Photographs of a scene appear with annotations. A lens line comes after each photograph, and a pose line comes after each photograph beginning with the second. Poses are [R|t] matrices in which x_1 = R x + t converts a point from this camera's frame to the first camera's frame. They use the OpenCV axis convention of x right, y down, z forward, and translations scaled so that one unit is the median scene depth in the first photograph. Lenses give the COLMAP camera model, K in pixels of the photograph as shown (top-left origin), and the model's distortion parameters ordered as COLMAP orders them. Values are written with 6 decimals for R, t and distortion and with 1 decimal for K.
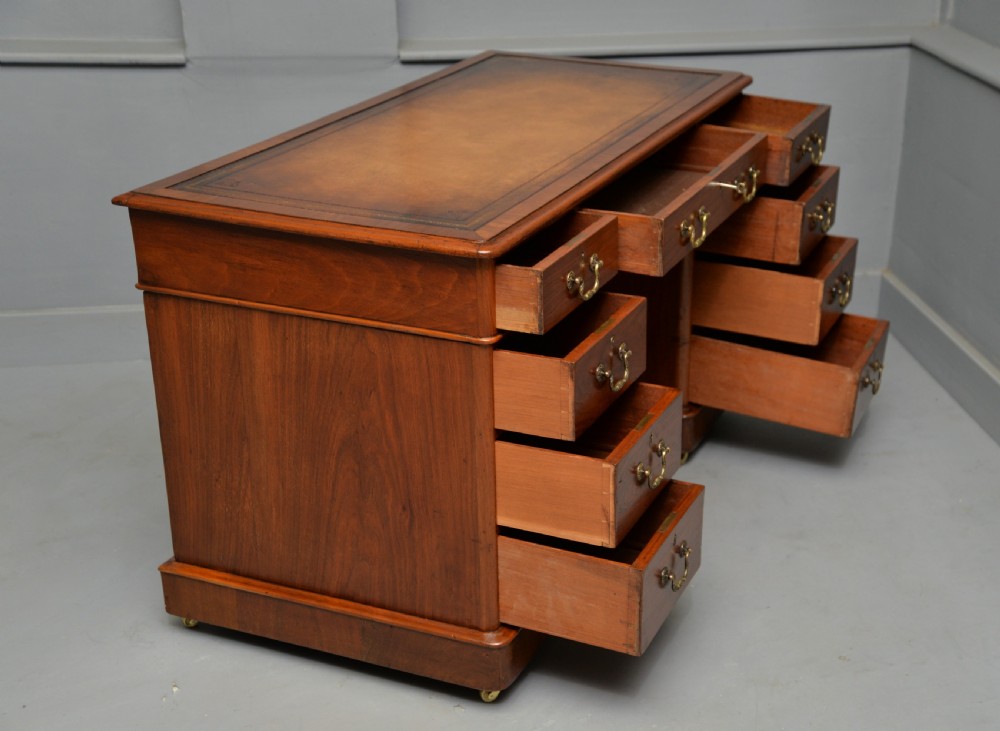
lens RADIAL K [[1446.6, 0, 502.6], [0, 1446.6, 377.7], [0, 0, 1]] dist [-0.001721, 0.022591]
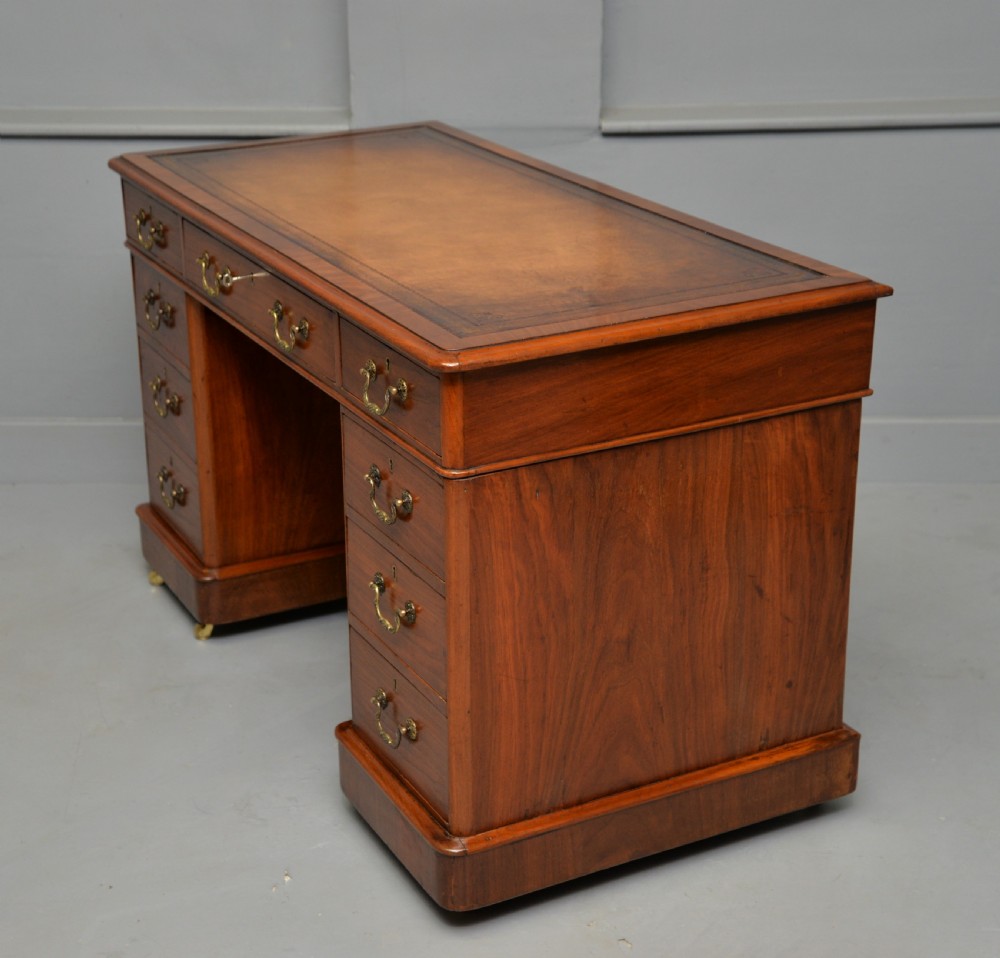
lens RADIAL K [[1780.8, 0, 500.0], [0, 1780.8, 479.0], [0, 0, 1]] dist [0.238499, 0.013282]
pose [[-0.604211, 0.303472, -0.736773, 0.826065], [-0.302061, 0.768393, 0.564209, -0.693315], [0.737352, 0.563452, -0.372604, 1.609378]]
